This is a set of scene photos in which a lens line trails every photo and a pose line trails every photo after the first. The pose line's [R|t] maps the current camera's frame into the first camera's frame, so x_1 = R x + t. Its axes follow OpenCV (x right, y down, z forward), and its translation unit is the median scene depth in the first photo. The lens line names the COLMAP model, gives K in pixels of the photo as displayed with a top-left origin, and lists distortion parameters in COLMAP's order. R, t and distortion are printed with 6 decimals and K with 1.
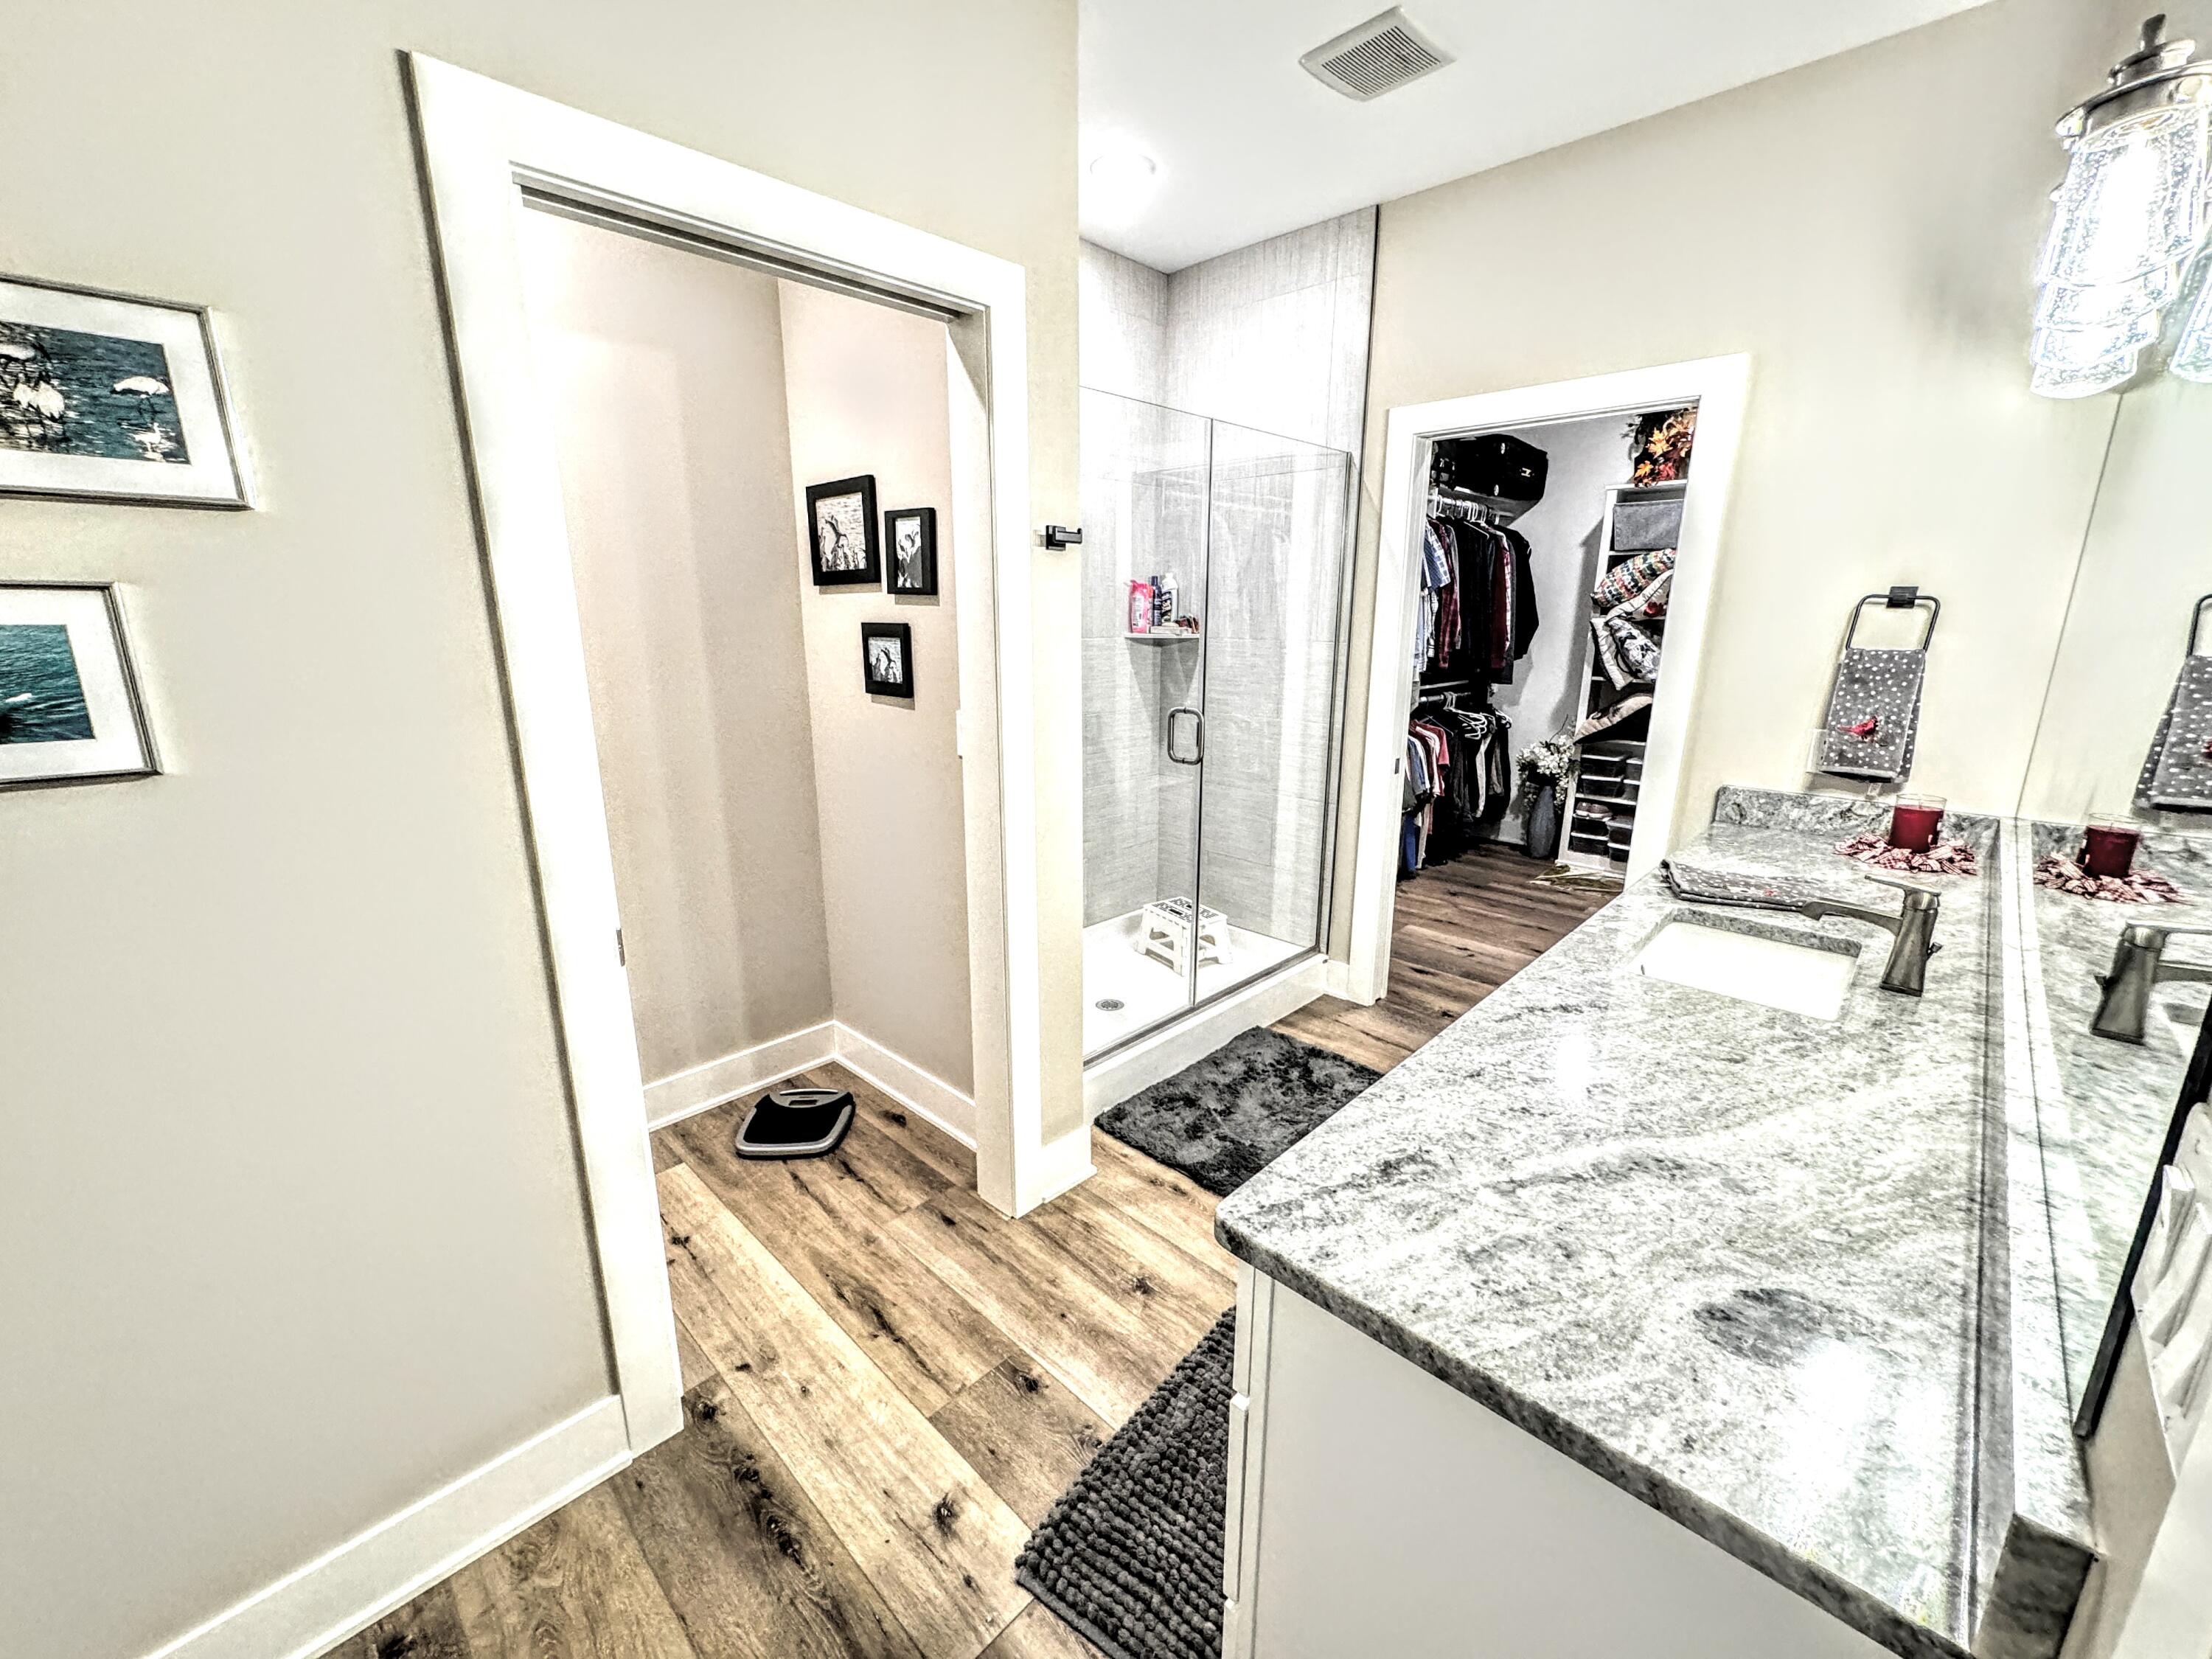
lens RADIAL K [[881.8, 0, 1104.8], [0, 881.8, 821.9], [0, 0, 1]] dist [-0.000243, 0.000053]
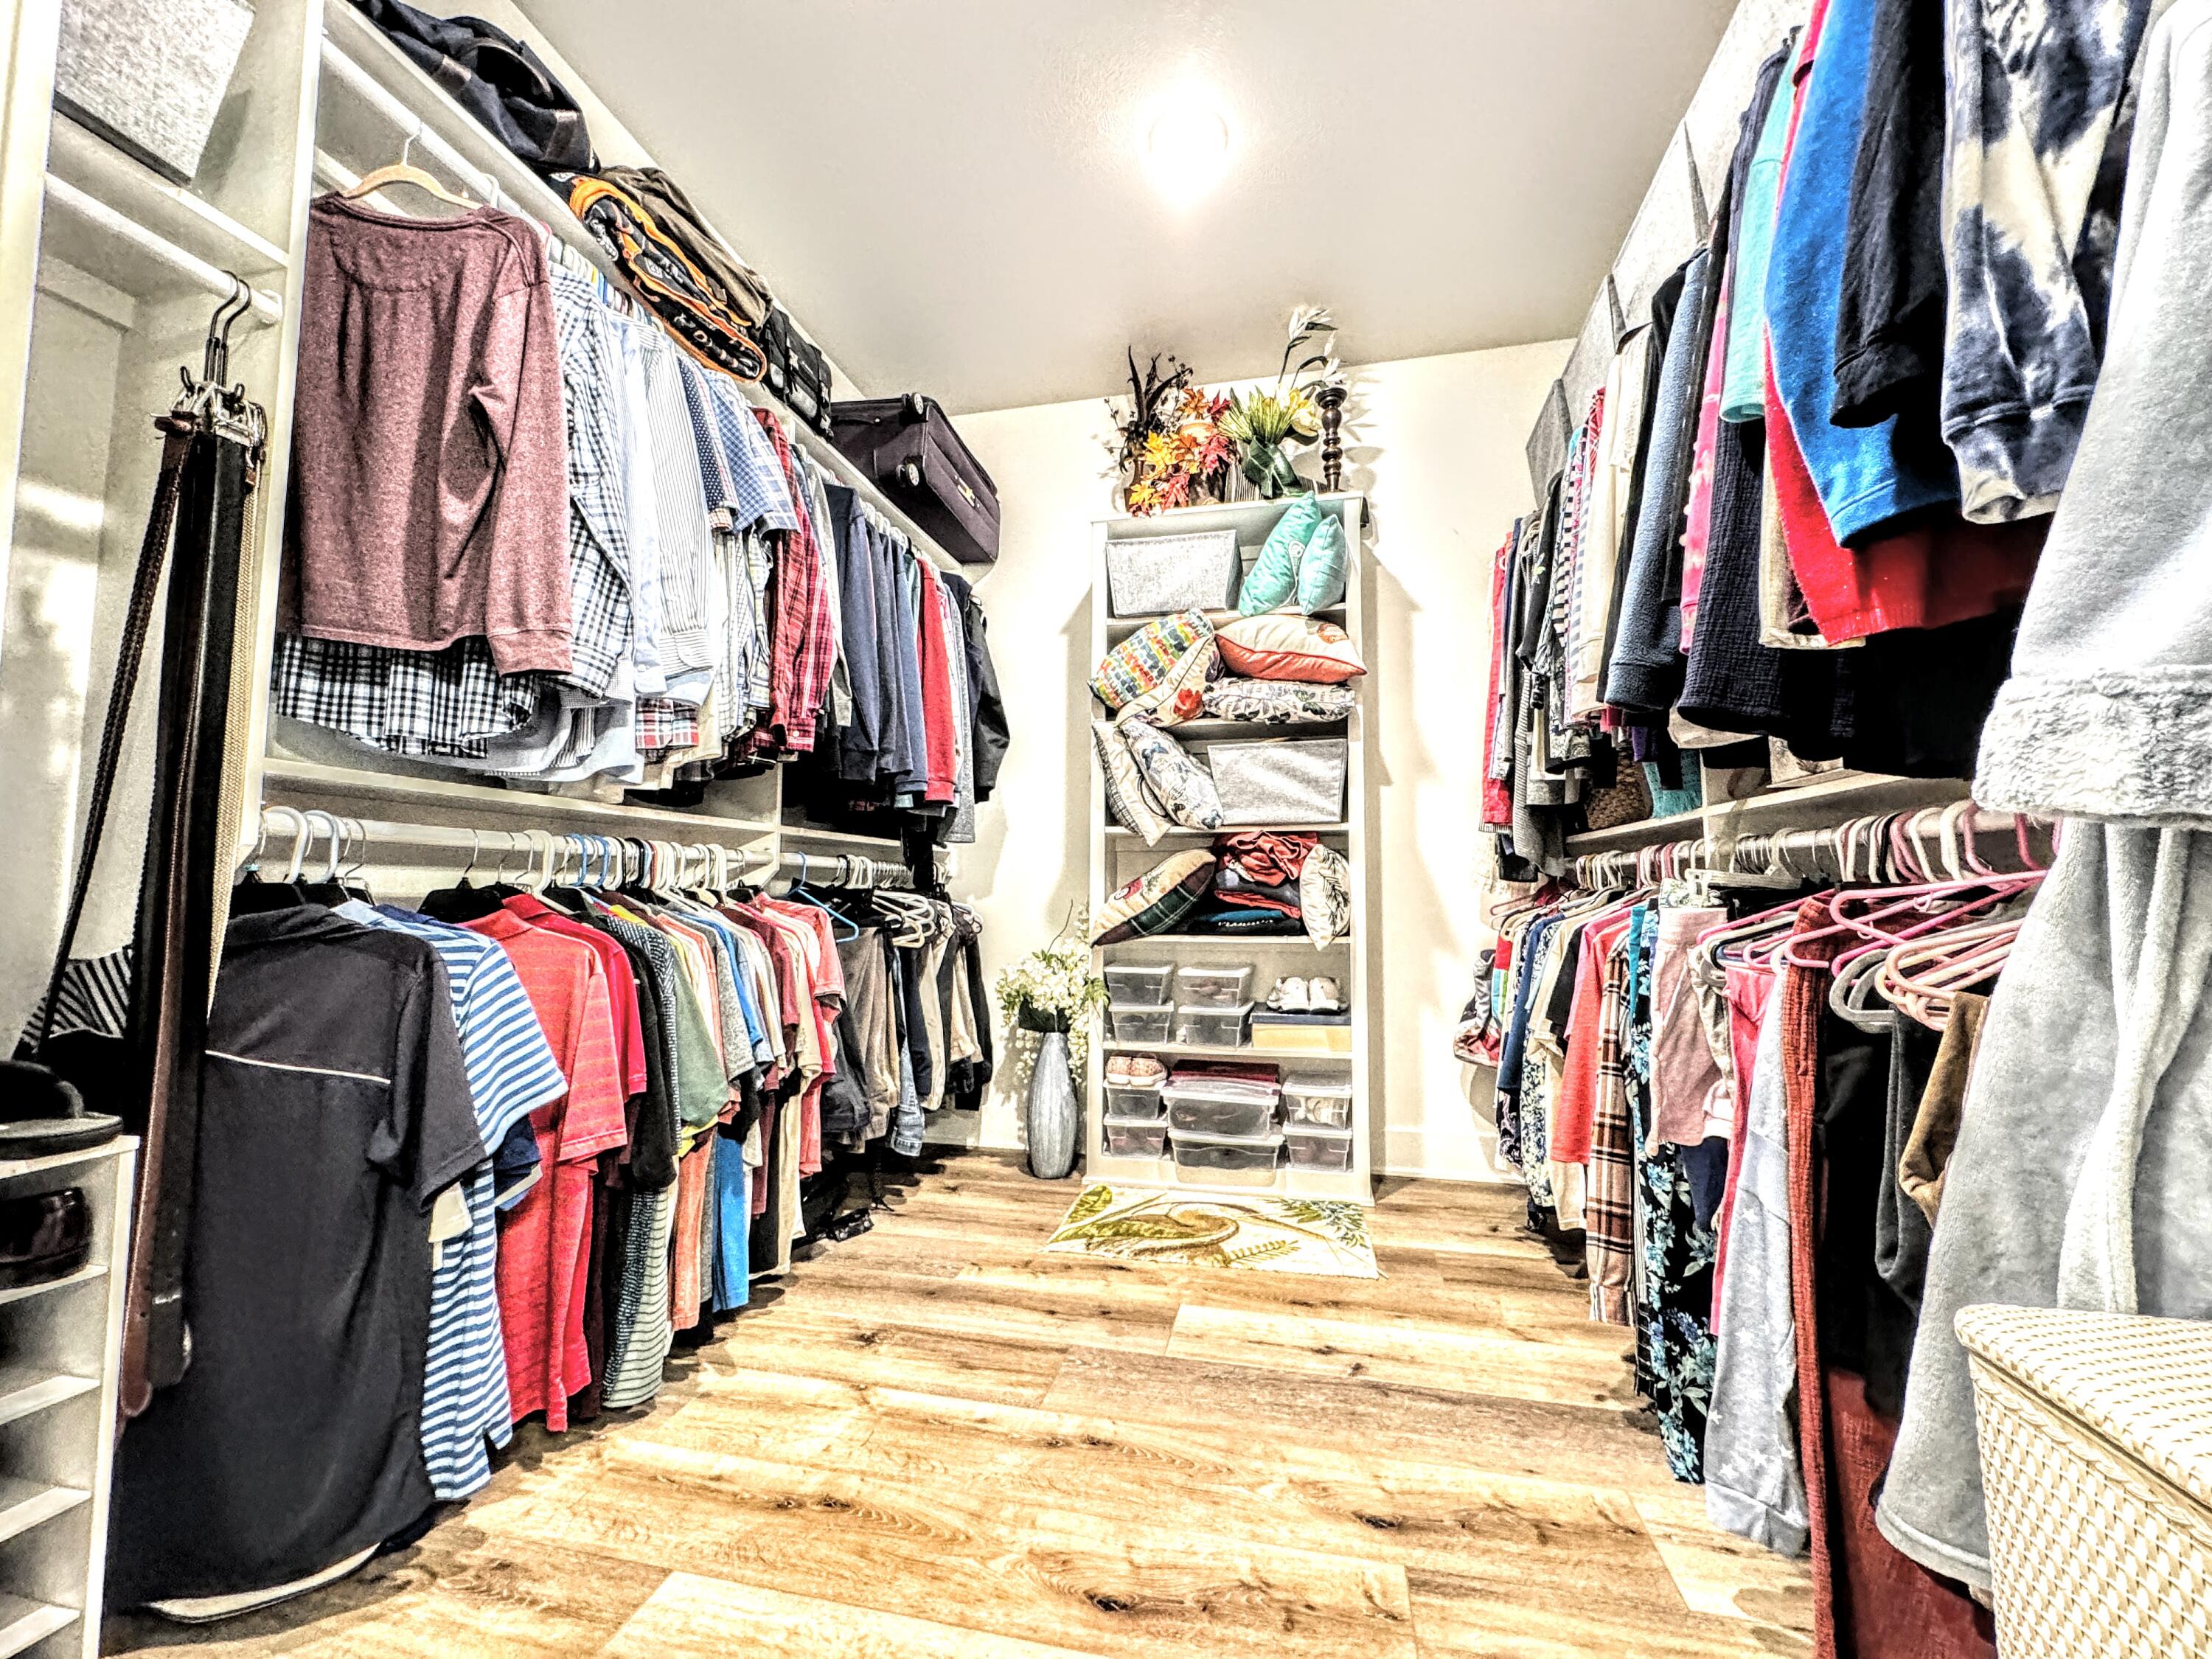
lens RADIAL K [[881.8, 0, 1113.4], [0, 881.8, 829.8], [0, 0, 1]] dist [-0.000243, 0.000053]
pose [[0.849891, 0.036812, 0.525671, 0.258747], [0.122400, 0.956483, -0.264875, -0.012602], [-0.512546, 0.289457, 0.808401, 0.537752]]
